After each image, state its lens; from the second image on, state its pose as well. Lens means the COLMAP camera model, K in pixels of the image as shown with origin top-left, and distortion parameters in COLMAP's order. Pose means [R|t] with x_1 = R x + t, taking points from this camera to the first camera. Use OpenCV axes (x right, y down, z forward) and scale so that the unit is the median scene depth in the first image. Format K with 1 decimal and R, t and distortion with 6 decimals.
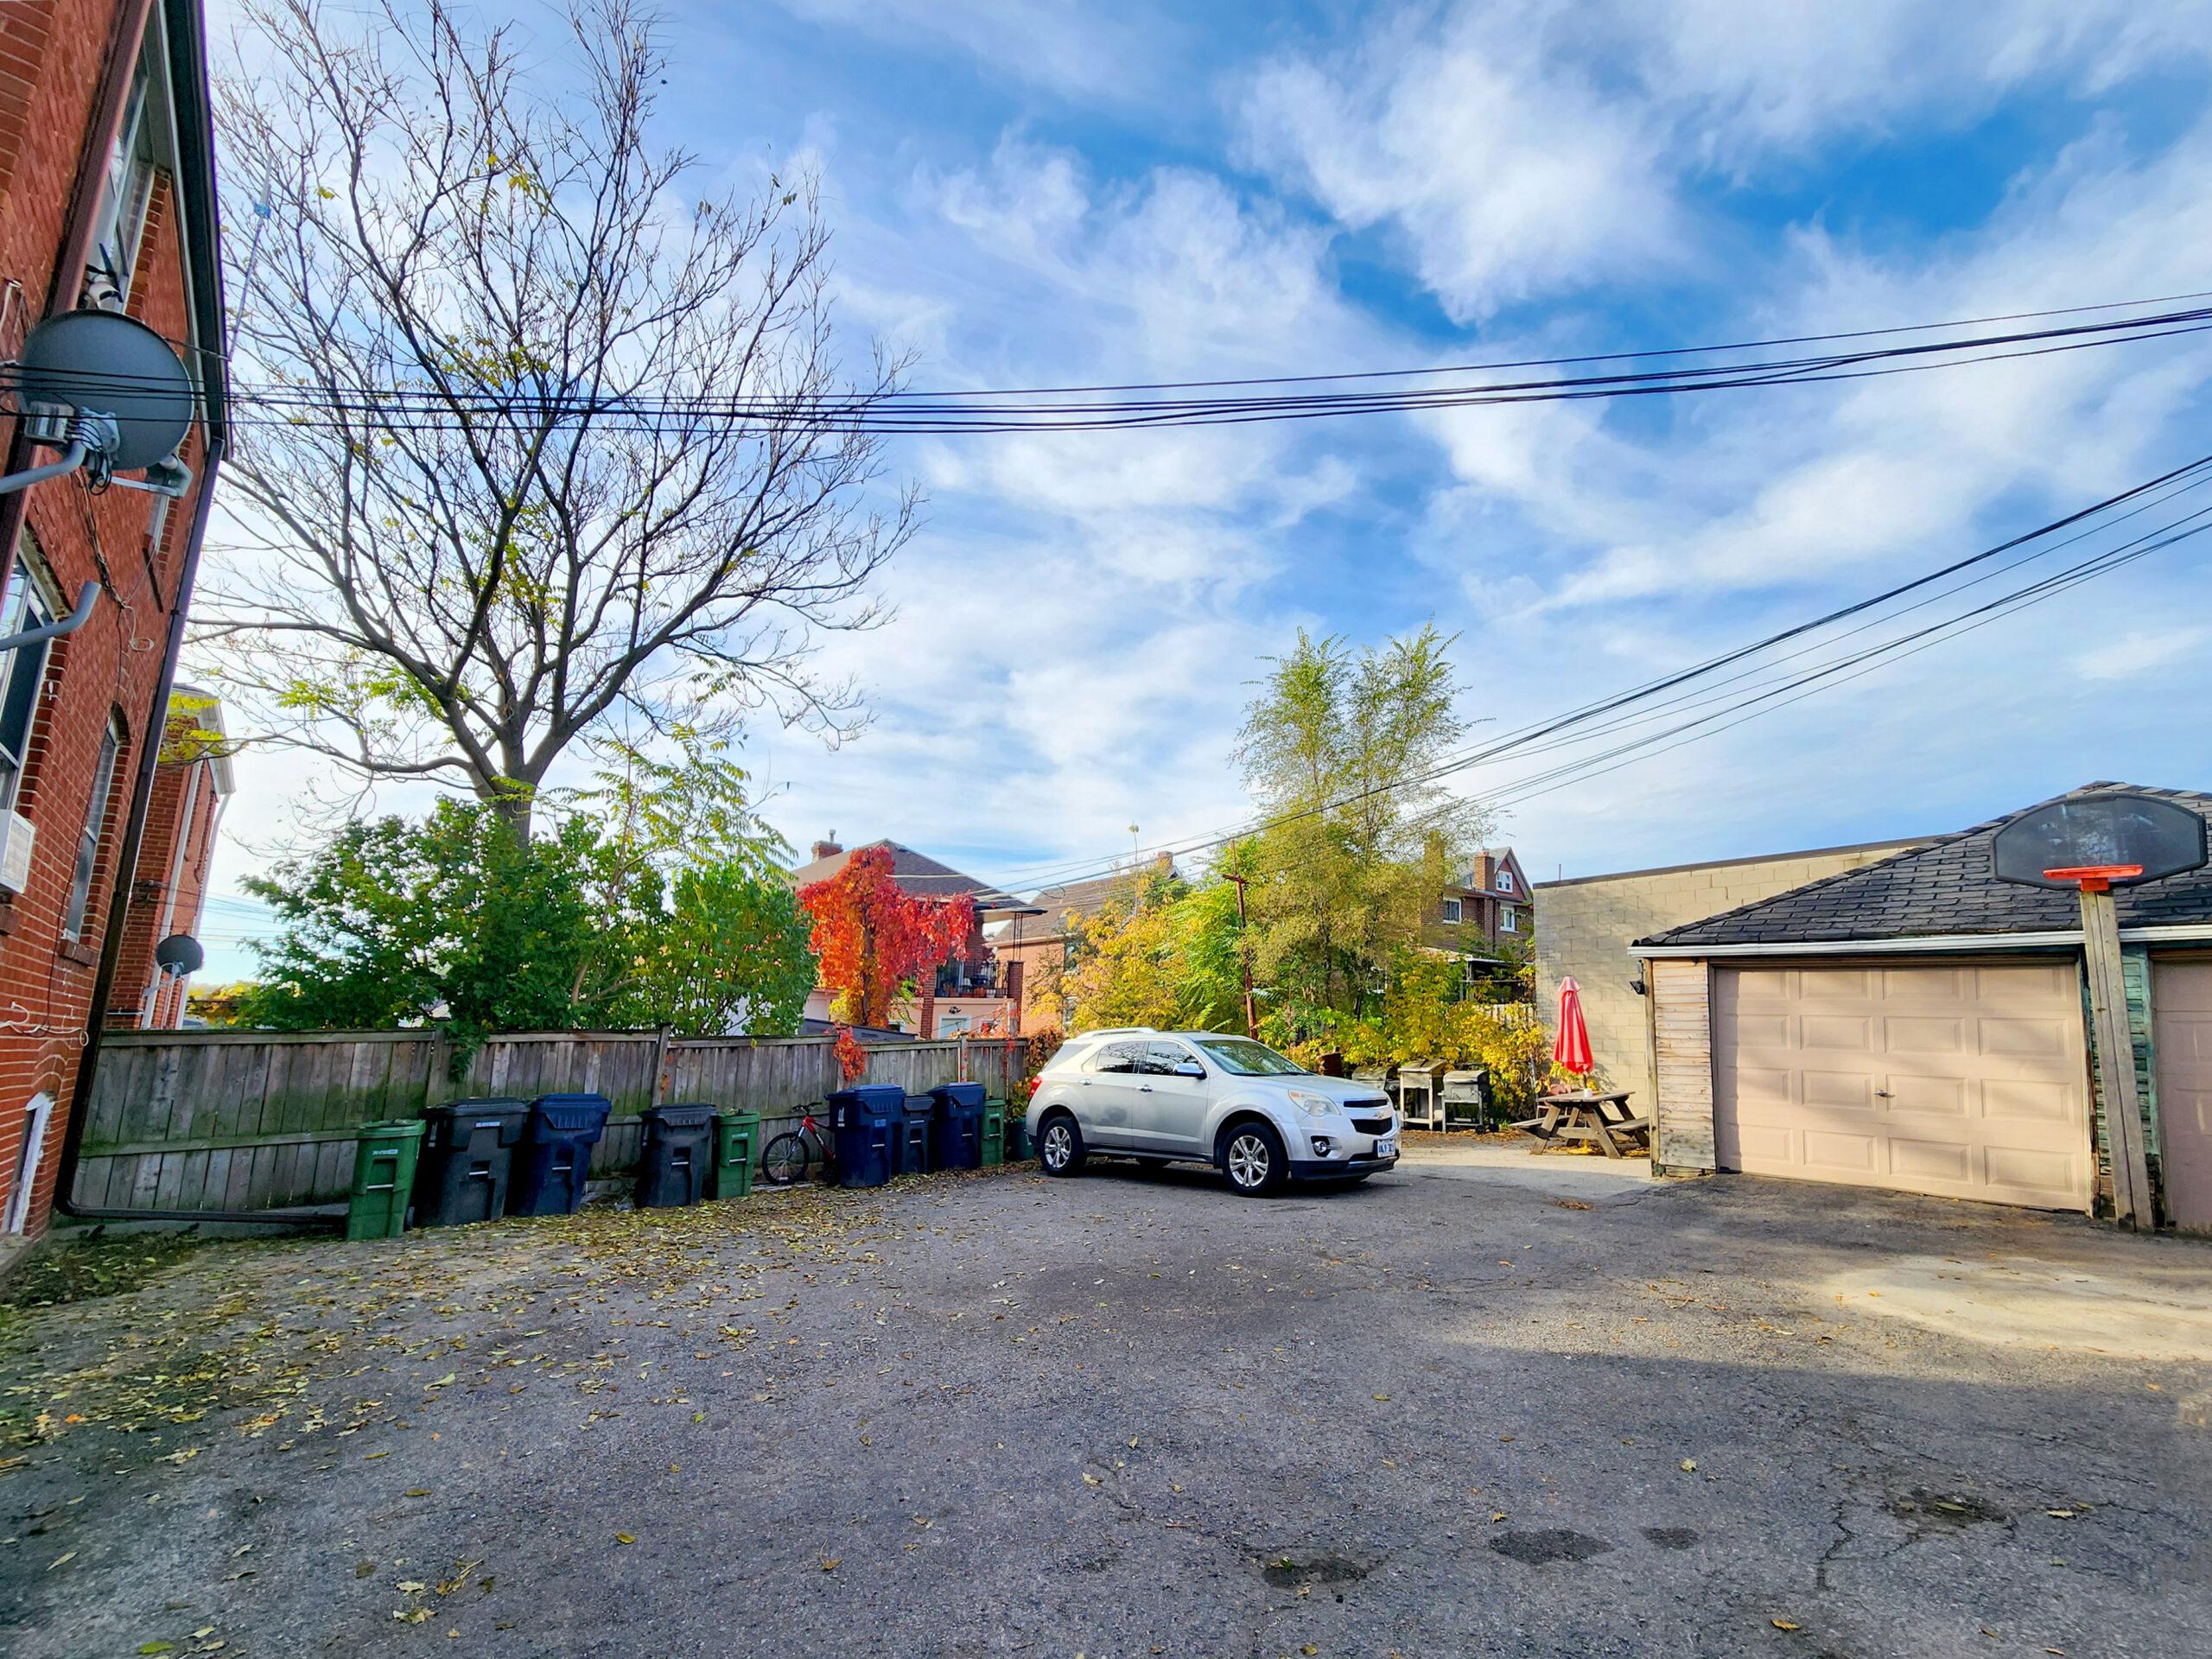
lens RADIAL K [[908.8, 0, 1106.0], [0, 908.8, 829.5], [0, 0, 1]] dist [-0.000274, -0.000052]
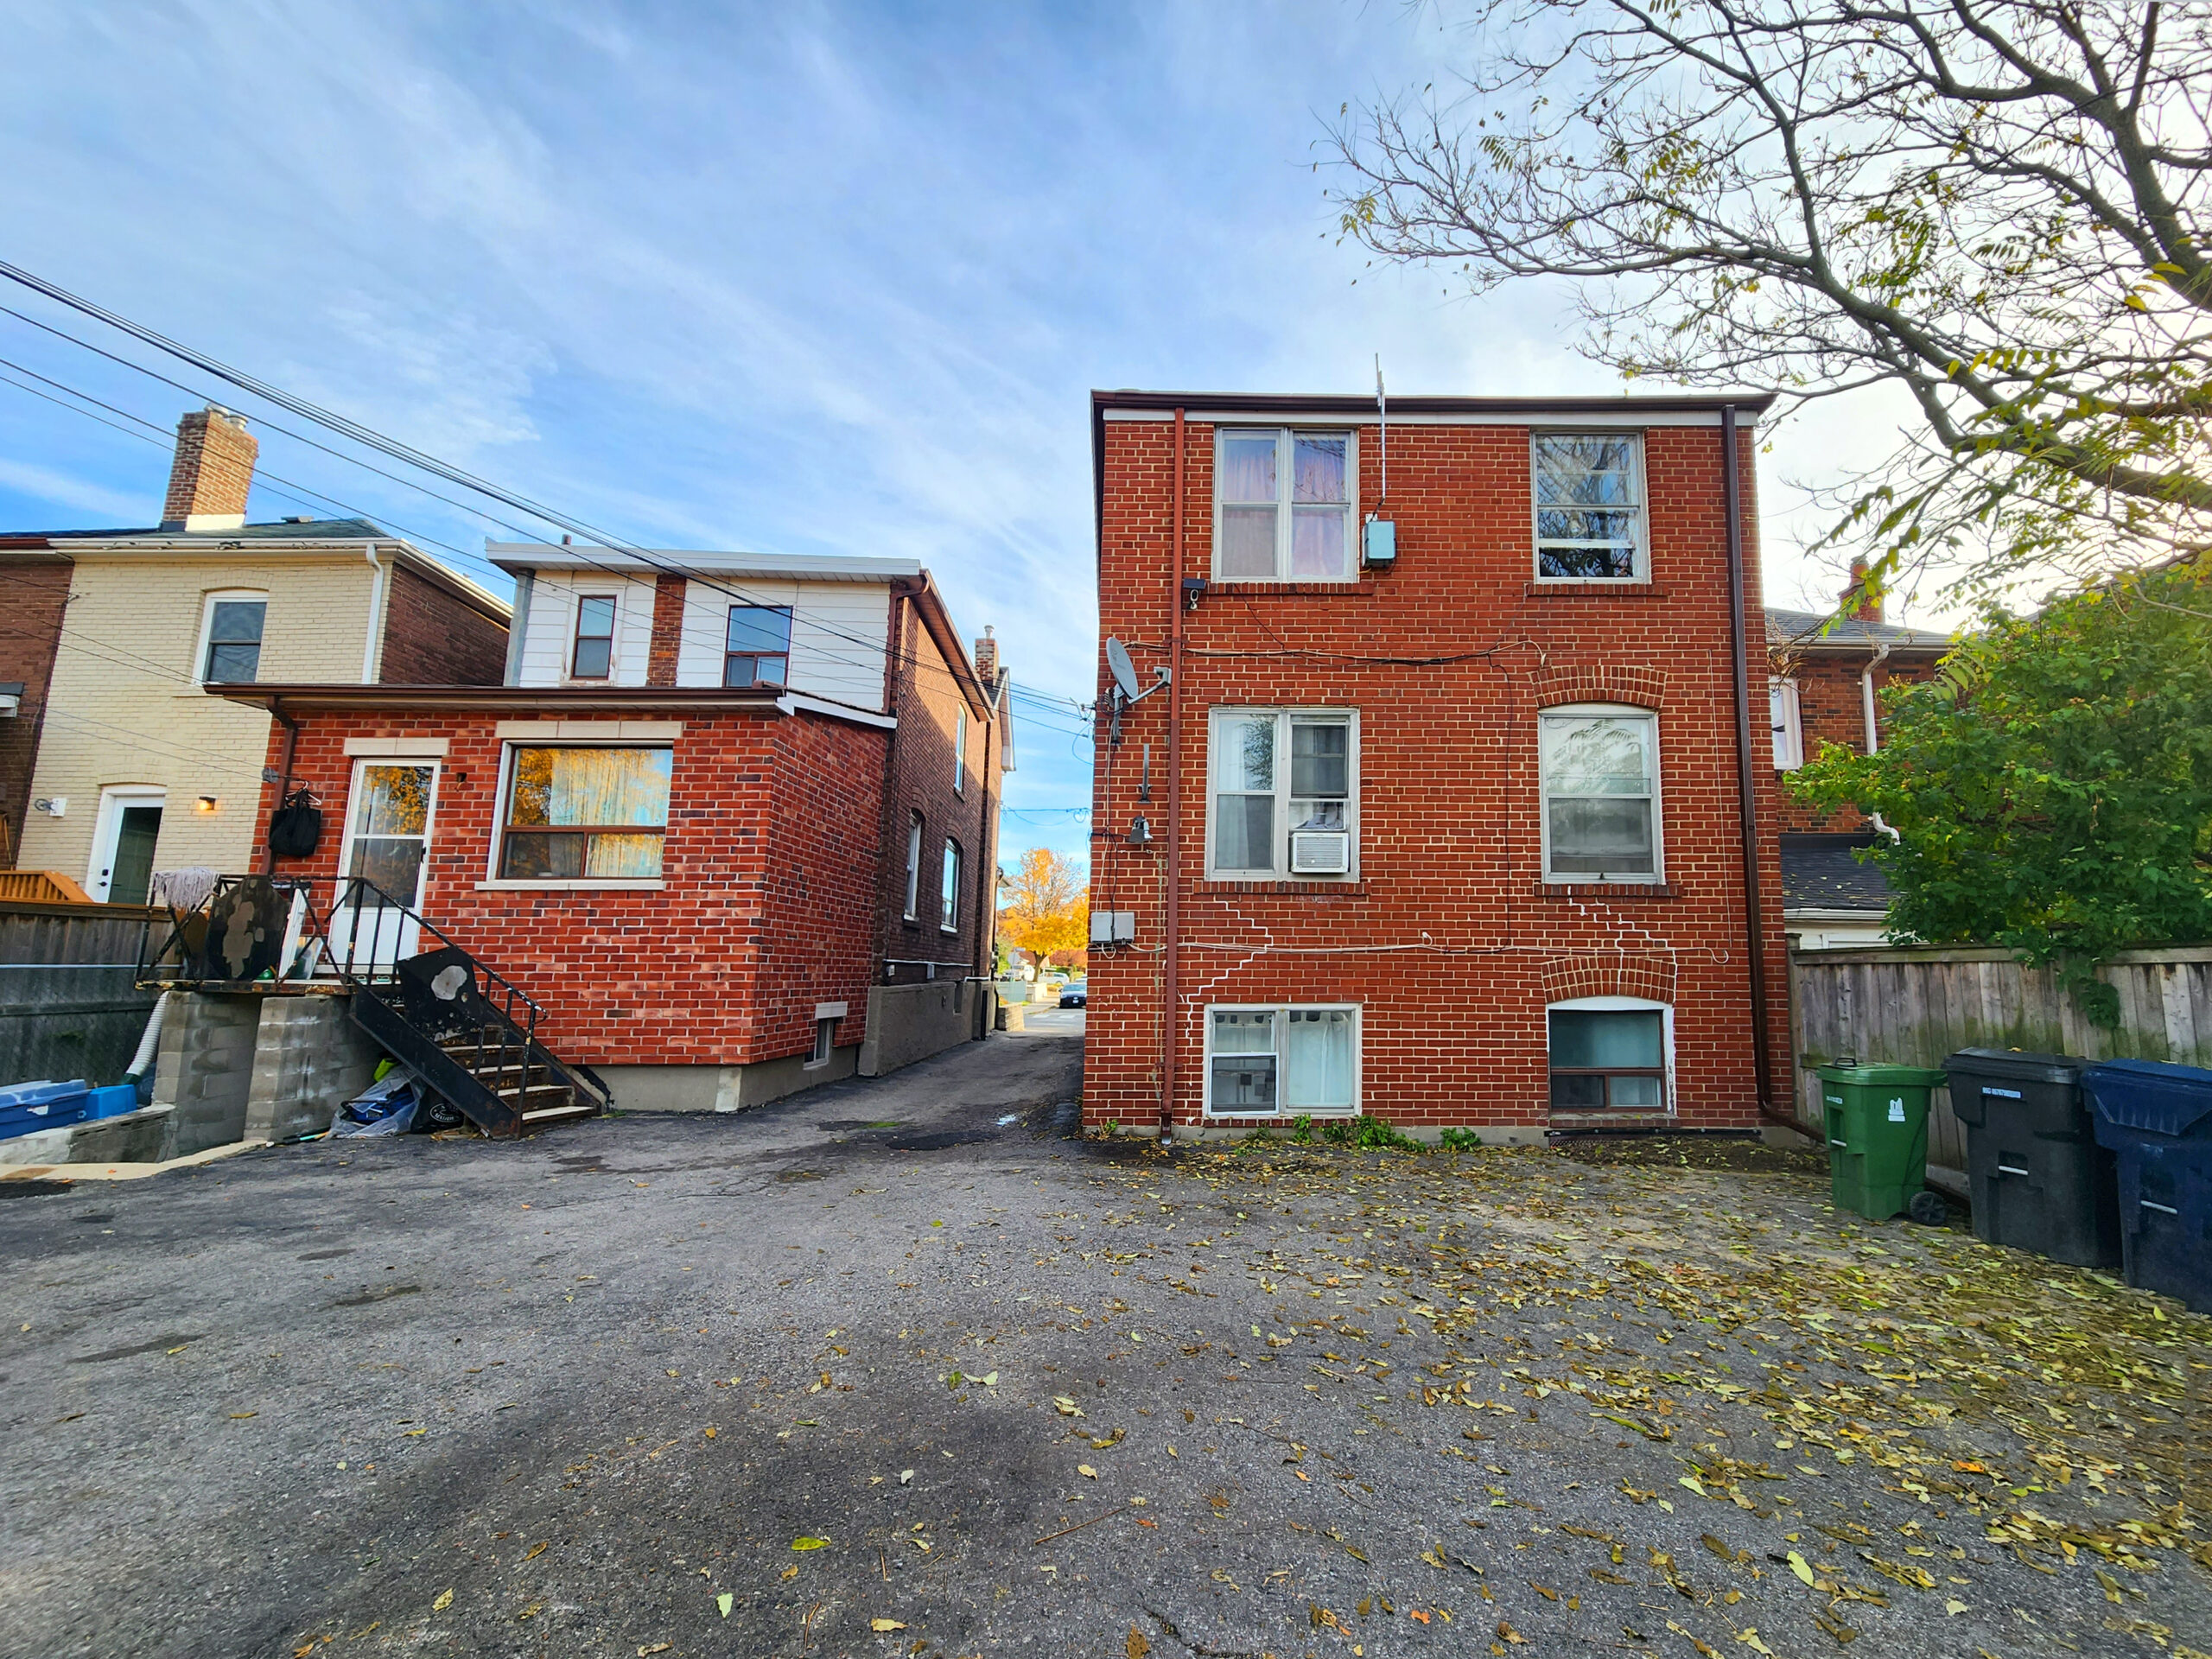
lens RADIAL K [[908.8, 0, 1106.0], [0, 908.8, 829.5], [0, 0, 1]] dist [-0.000274, -0.000052]
pose [[-0.674011, -0.106114, -0.731060, 0.198434], [0.160739, 0.944851, -0.285341, 0.234375], [0.721022, -0.309832, -0.619784, 1.000460]]
